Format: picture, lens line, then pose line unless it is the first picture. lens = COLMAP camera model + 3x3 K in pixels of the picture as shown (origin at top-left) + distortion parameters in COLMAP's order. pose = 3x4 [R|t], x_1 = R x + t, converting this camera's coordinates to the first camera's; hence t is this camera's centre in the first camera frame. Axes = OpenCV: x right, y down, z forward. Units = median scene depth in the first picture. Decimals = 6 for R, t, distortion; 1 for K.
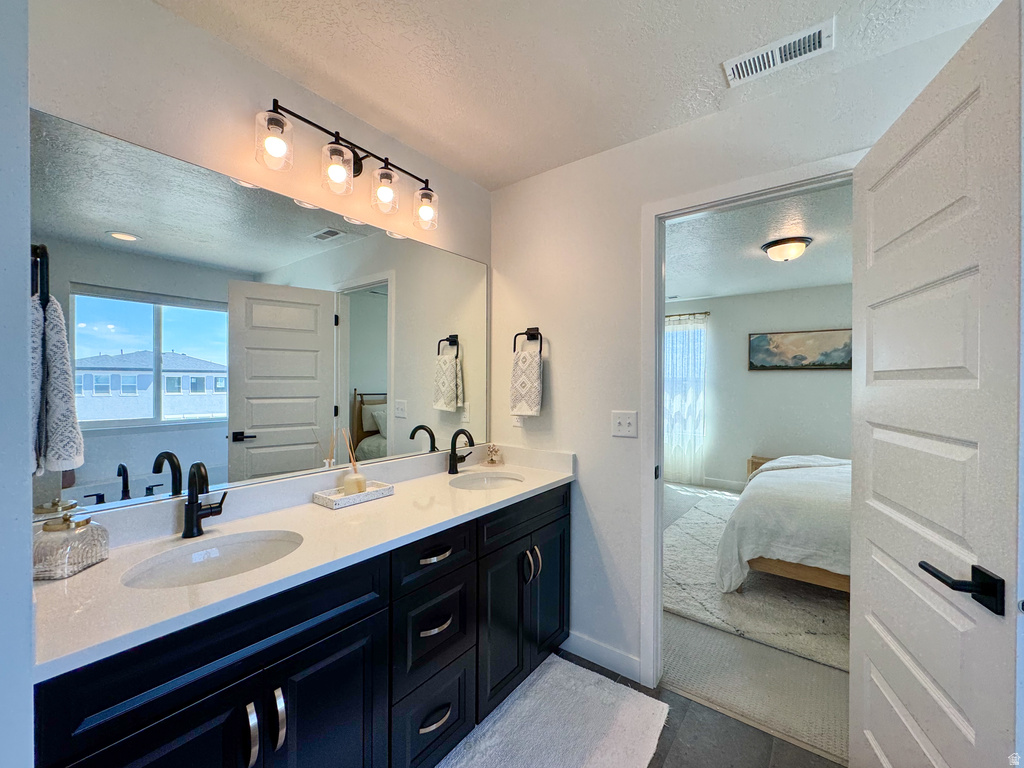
lens RADIAL K [[421.9, 0, 504.3], [0, 421.9, 385.0], [0, 0, 1]] dist [-0.004383, -0.000185]
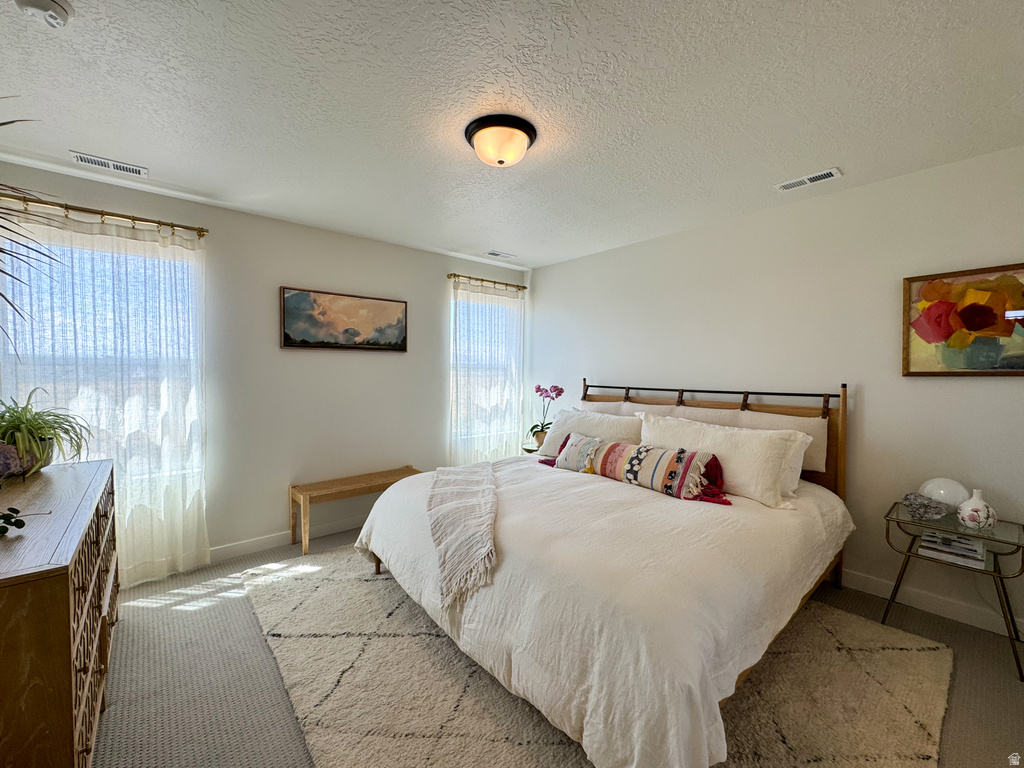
lens RADIAL K [[421.9, 0, 511.5], [0, 421.9, 380.9], [0, 0, 1]] dist [-0.004383, -0.000185]
pose [[0.185395, -0.033262, 0.982101, 0.050201], [0.008288, 0.999444, 0.032285, -0.003874], [-0.982629, 0.002154, 0.185568, 0.593932]]
